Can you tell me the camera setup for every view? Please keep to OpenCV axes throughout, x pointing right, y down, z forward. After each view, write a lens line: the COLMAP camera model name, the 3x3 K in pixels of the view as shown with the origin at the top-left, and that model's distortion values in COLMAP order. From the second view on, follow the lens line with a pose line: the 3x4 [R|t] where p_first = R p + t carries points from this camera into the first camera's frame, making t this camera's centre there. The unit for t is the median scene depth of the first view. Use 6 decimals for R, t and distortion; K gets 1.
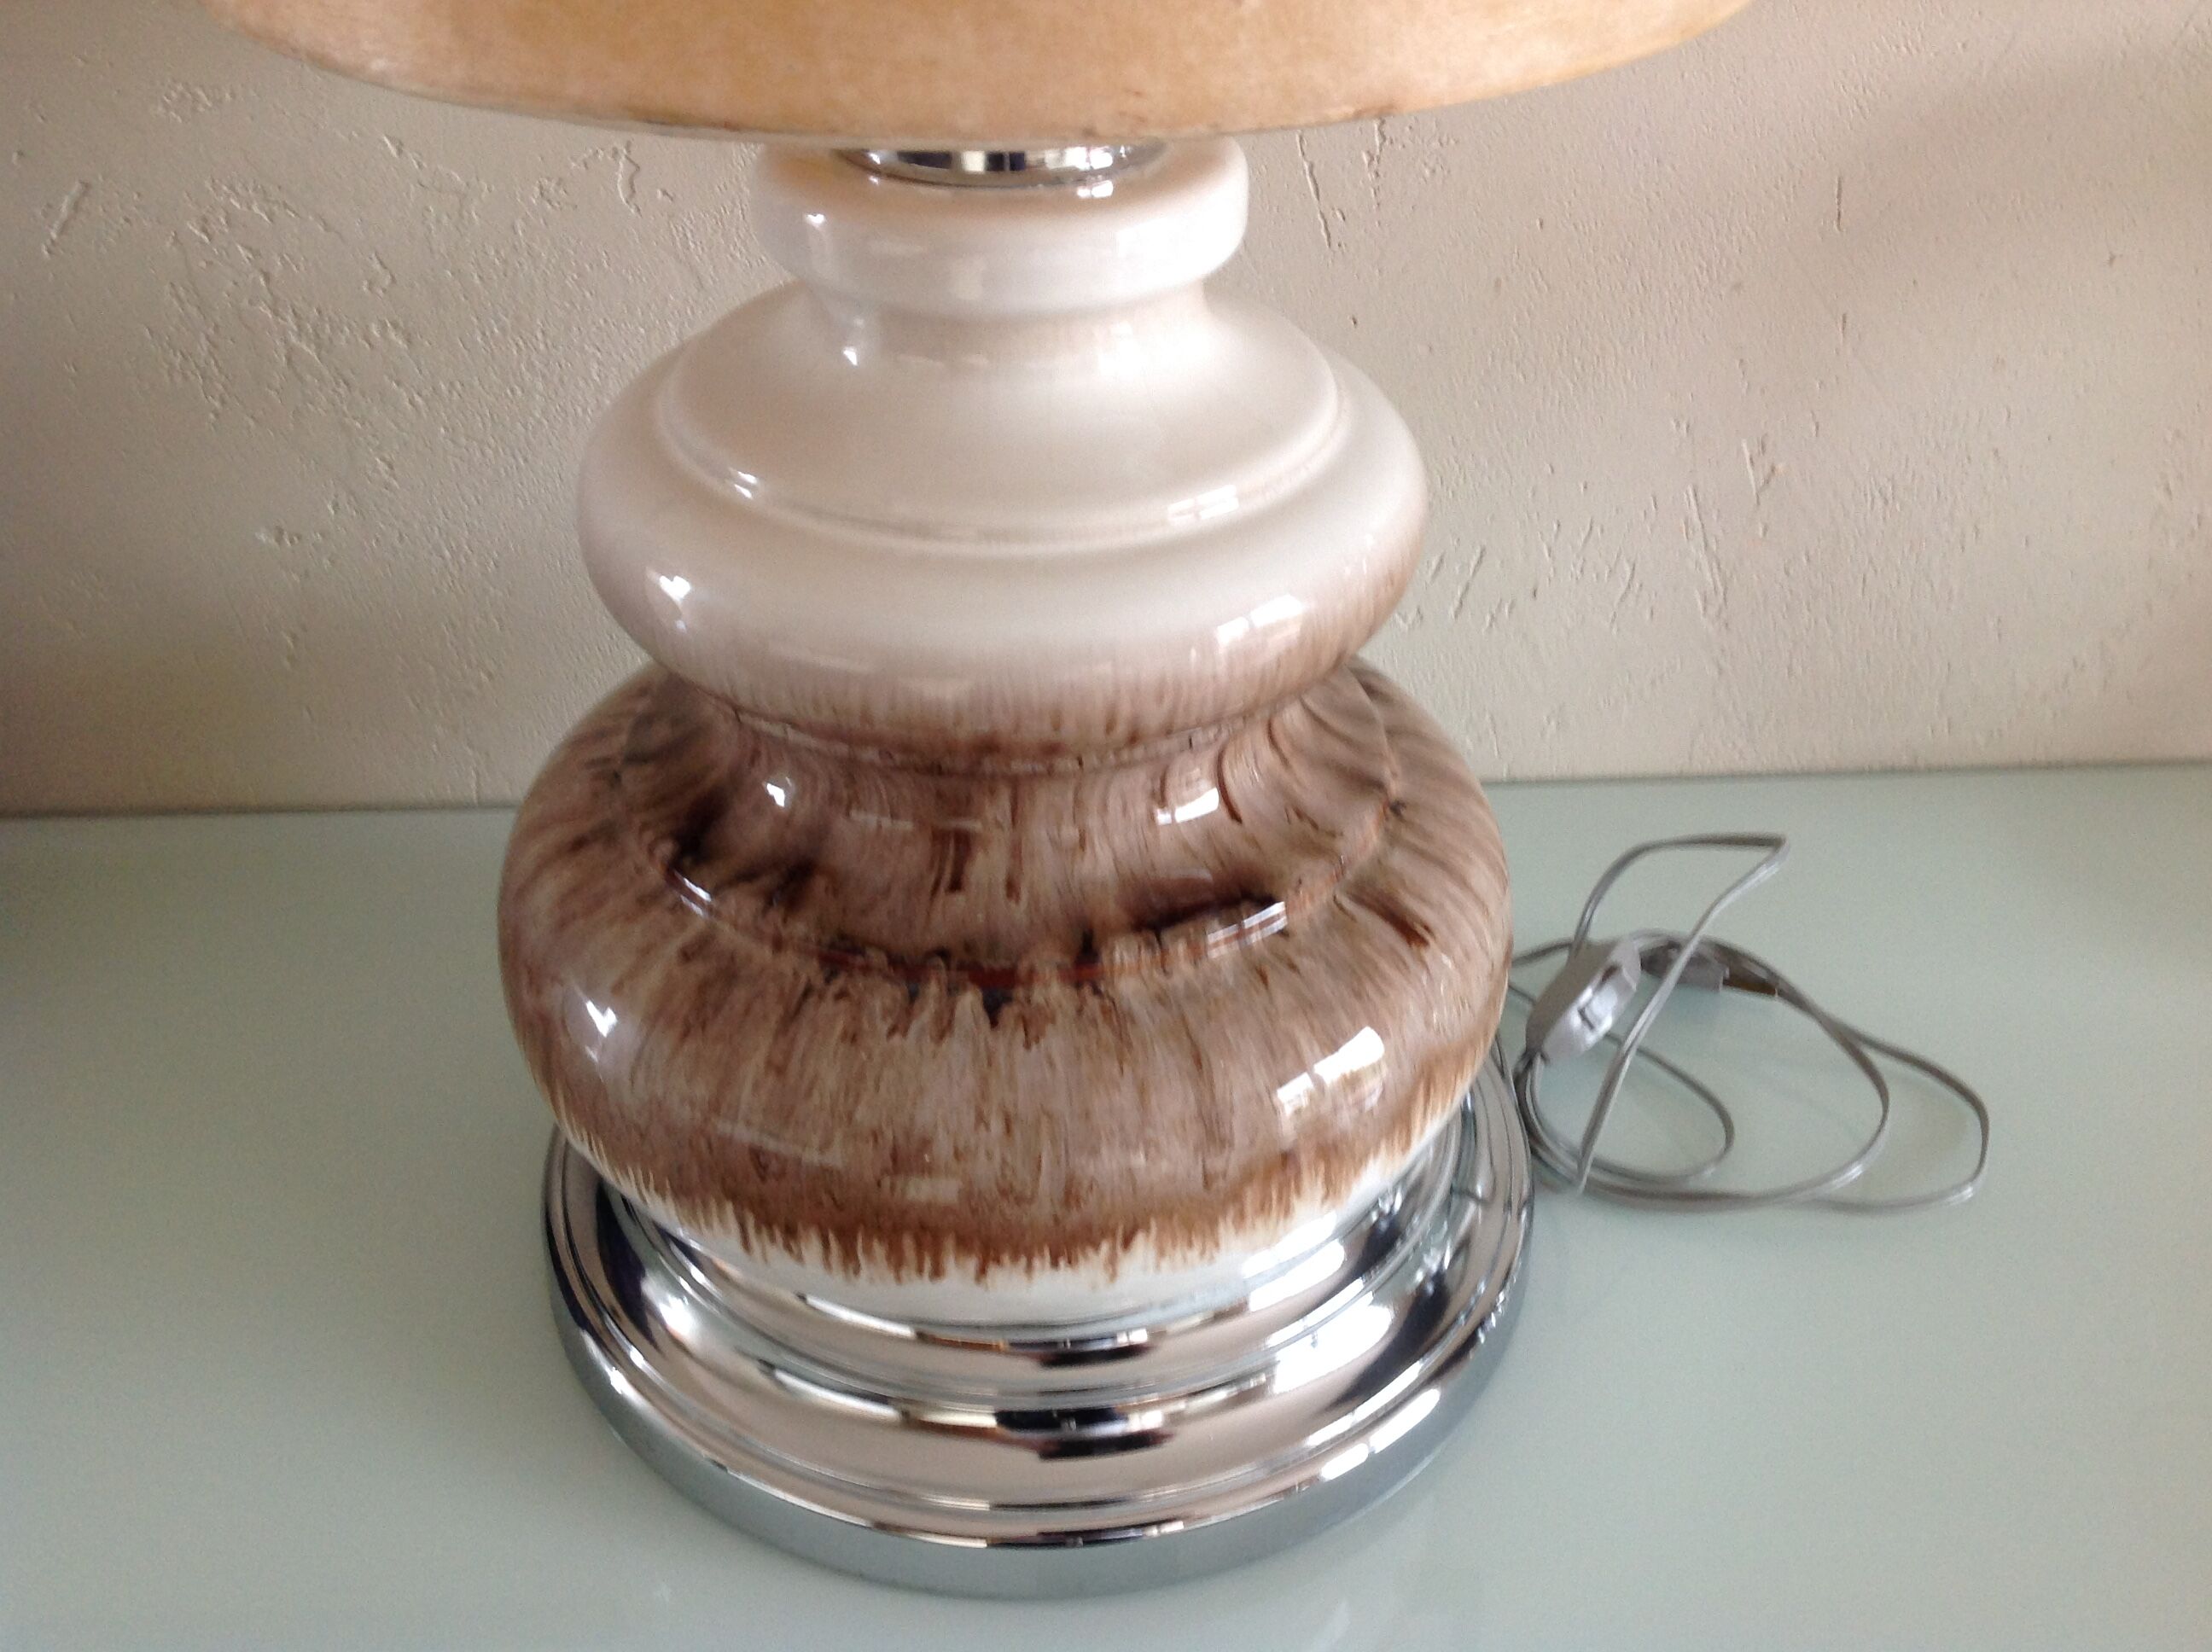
lens RADIAL K [[2113.1, 0, 1094.7], [0, 2113.1, 845.1], [0, 0, 1]] dist [0.137642, -0.323066]
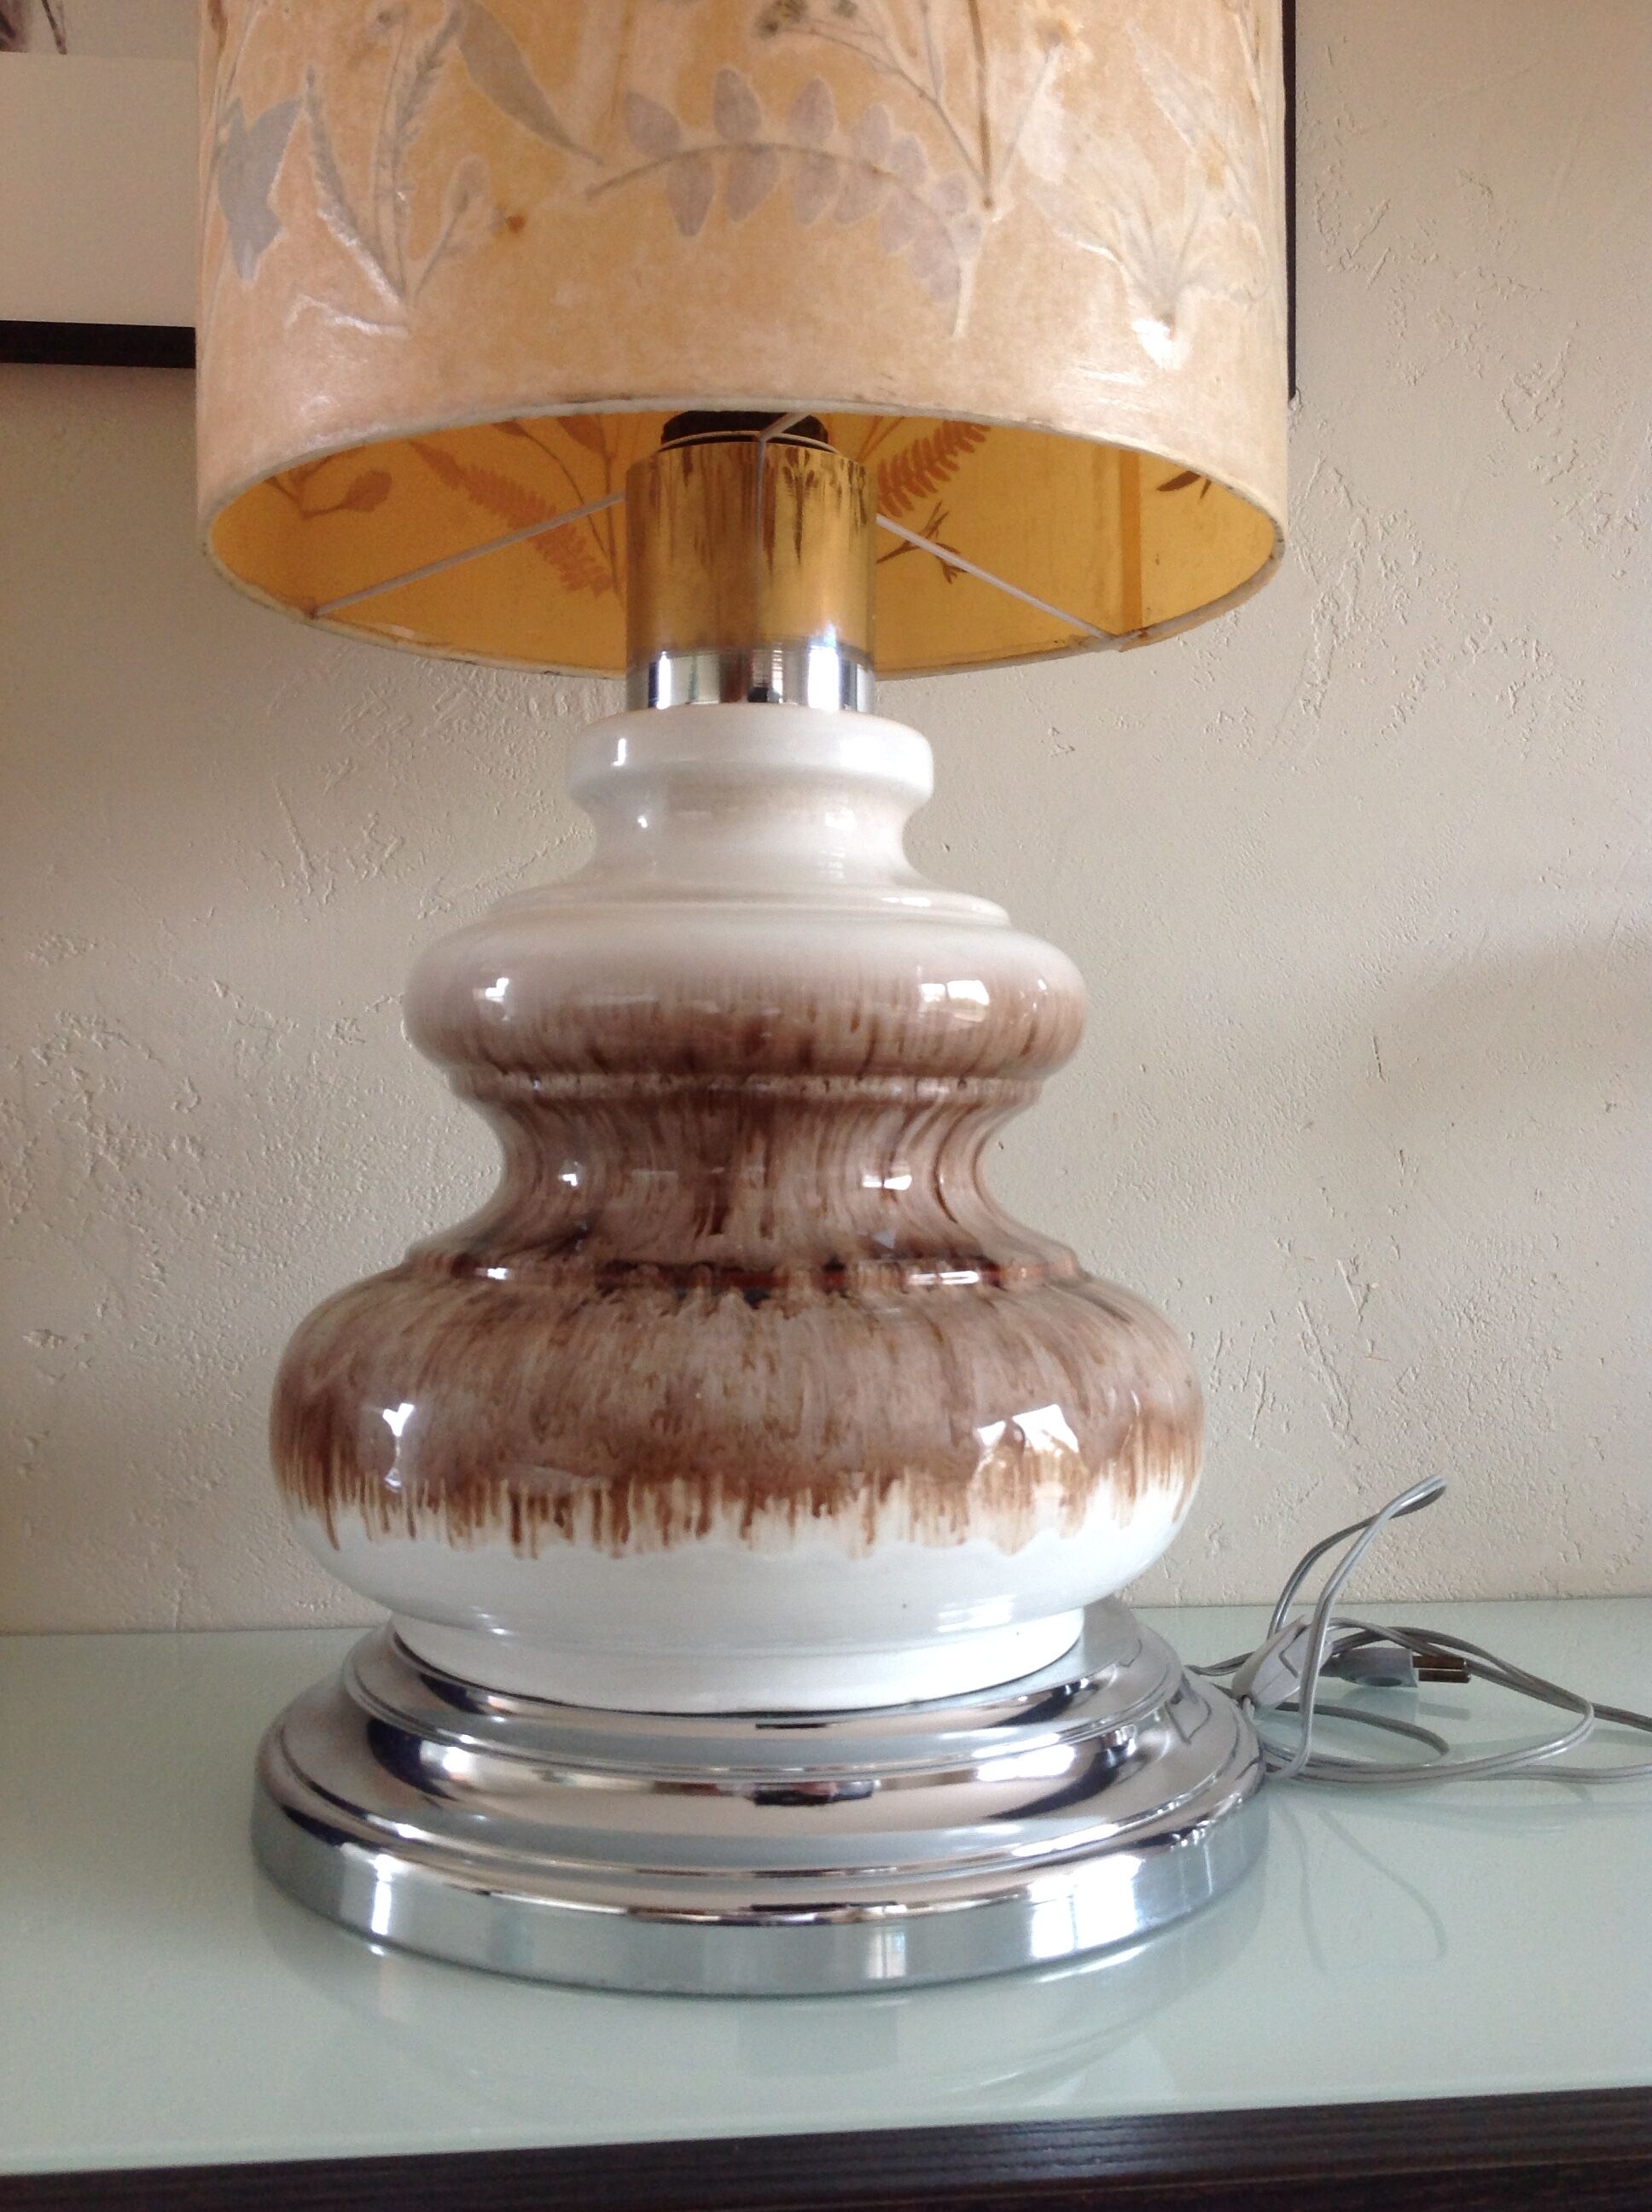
lens RADIAL K [[2113.1, 0, 826.0], [0, 2113.1, 1106.0], [0, 0, 1]] dist [0.137642, -0.323066]
pose [[0.997975, 0.001683, 0.063586, -0.080563], [0.035179, 0.818249, -0.573787, 0.631965], [-0.052995, 0.574862, 0.816533, 0.022351]]
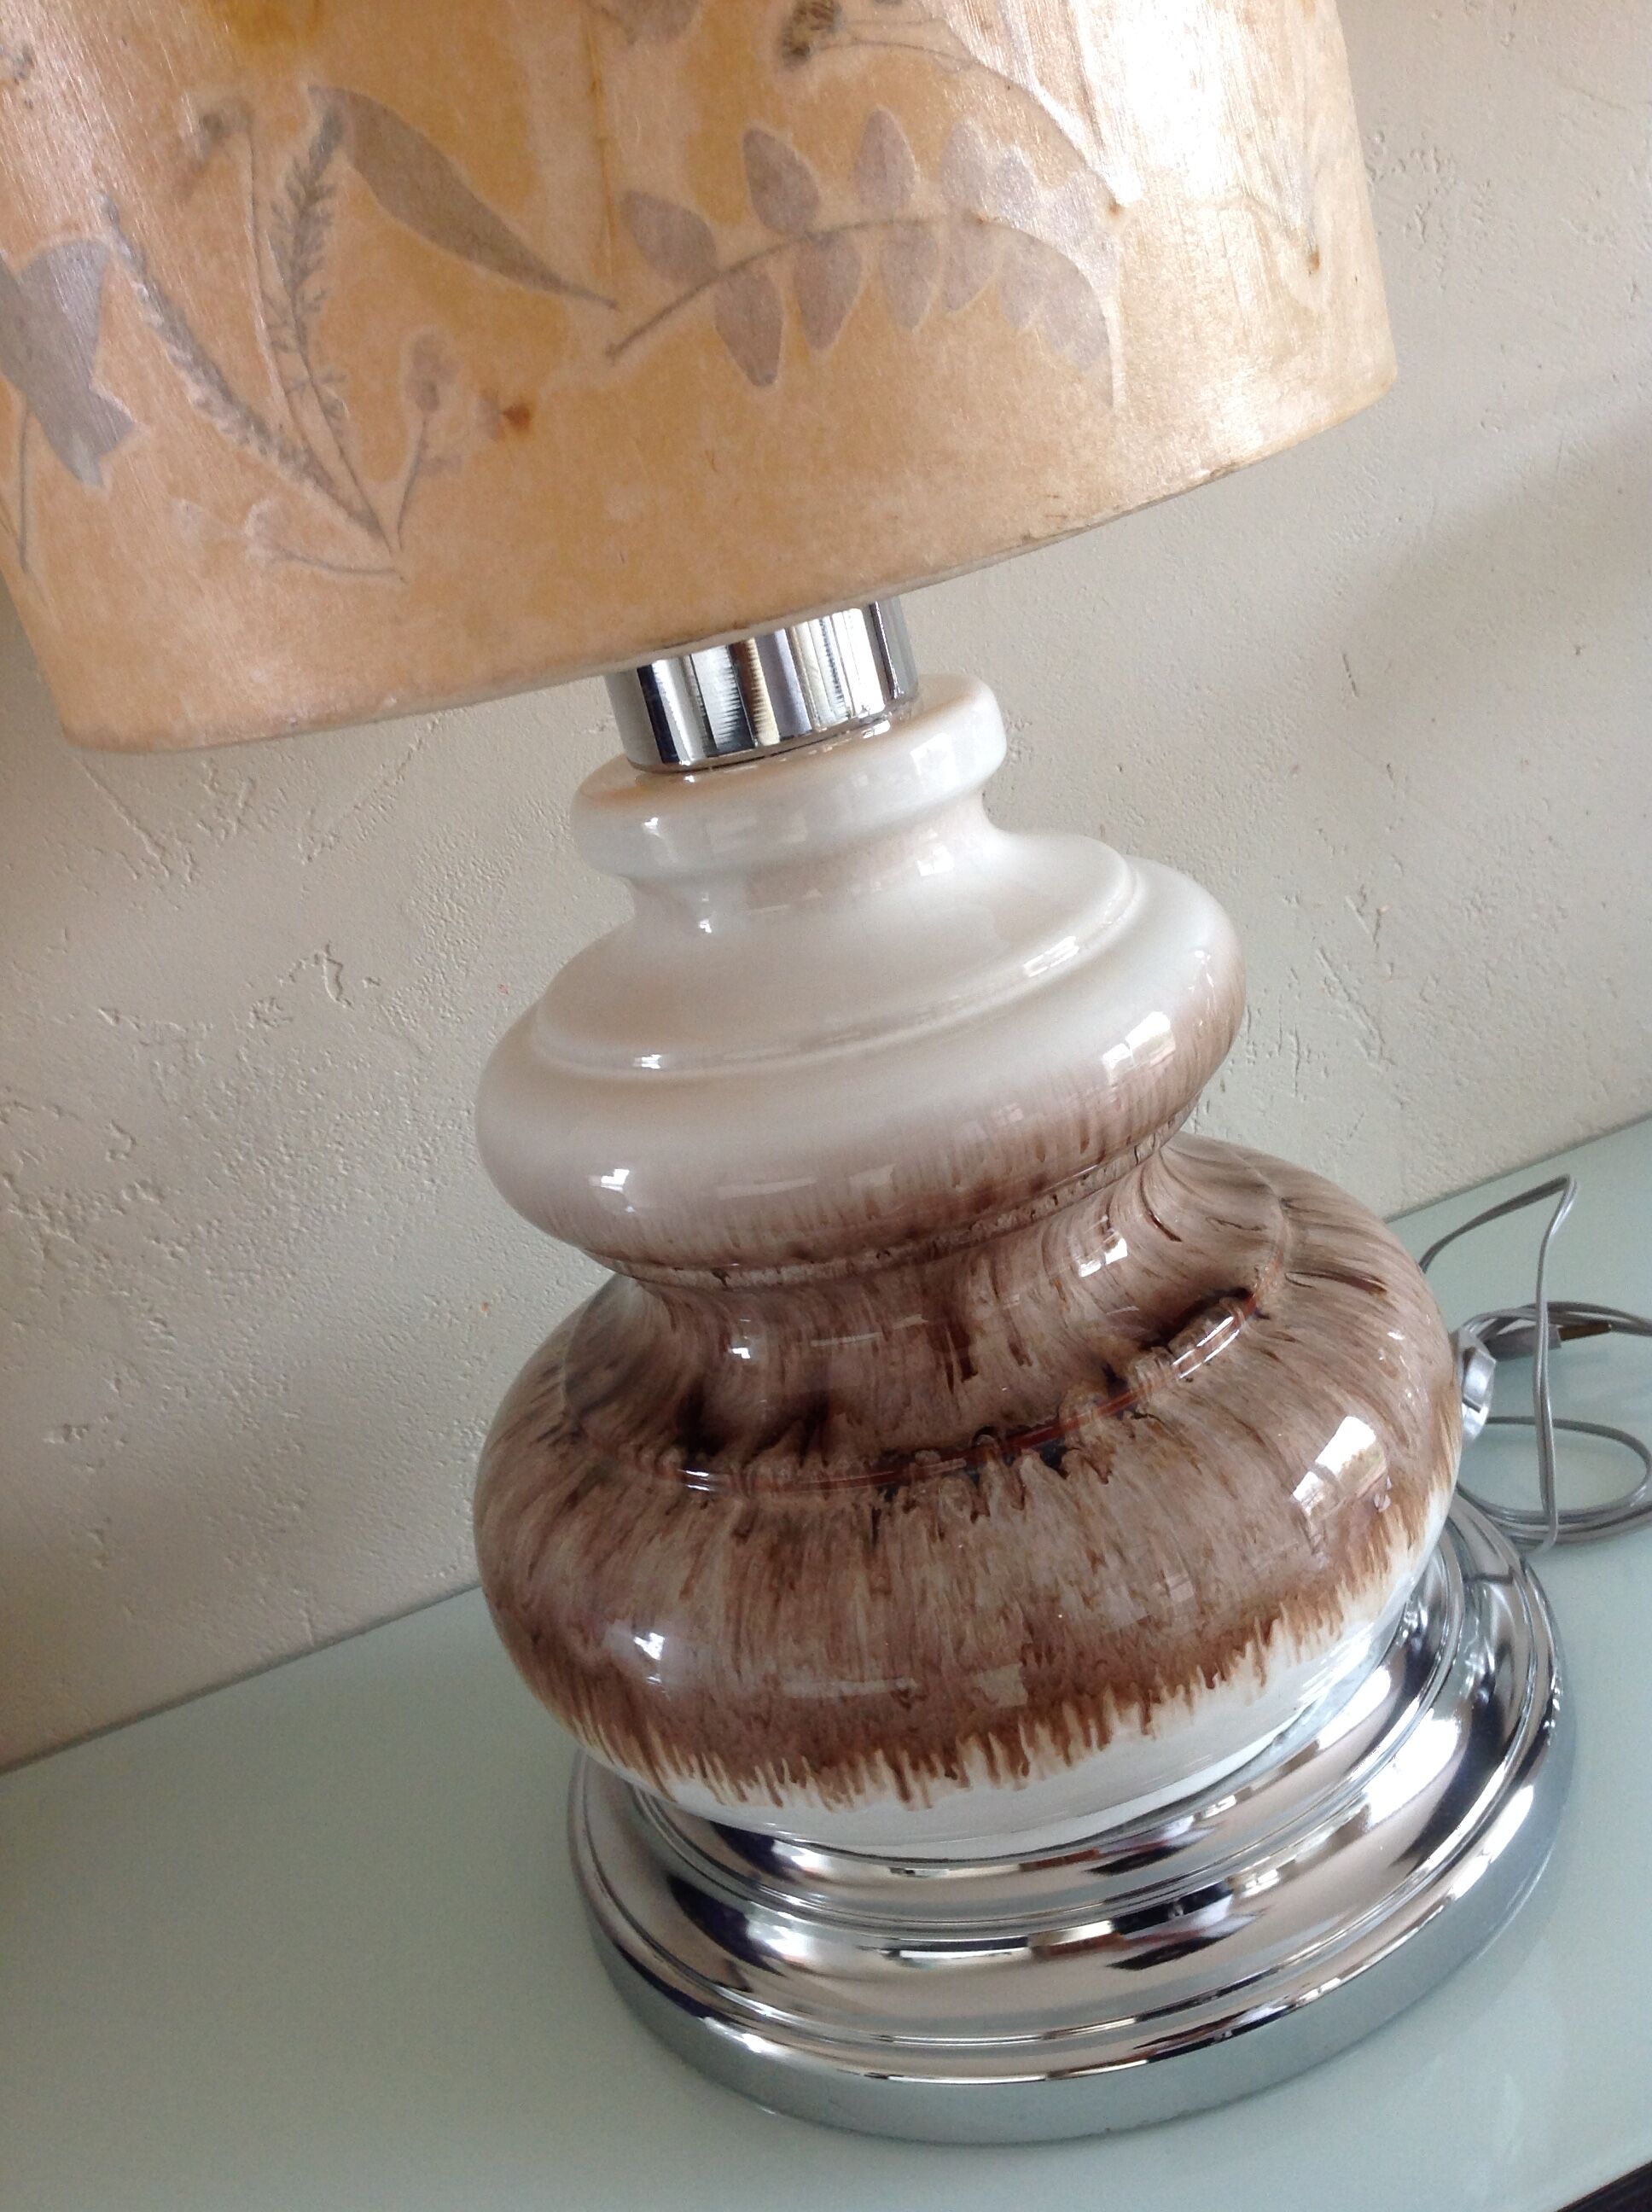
lens RADIAL K [[2113.1, 0, 826.0], [0, 2113.1, 1106.0], [0, 0, 1]] dist [0.137642, -0.323066]
pose [[0.932876, -0.321166, 0.163080, -0.261058], [0.353388, 0.903684, -0.241810, 0.129751], [-0.069711, 0.283209, 0.956521, -0.023348]]
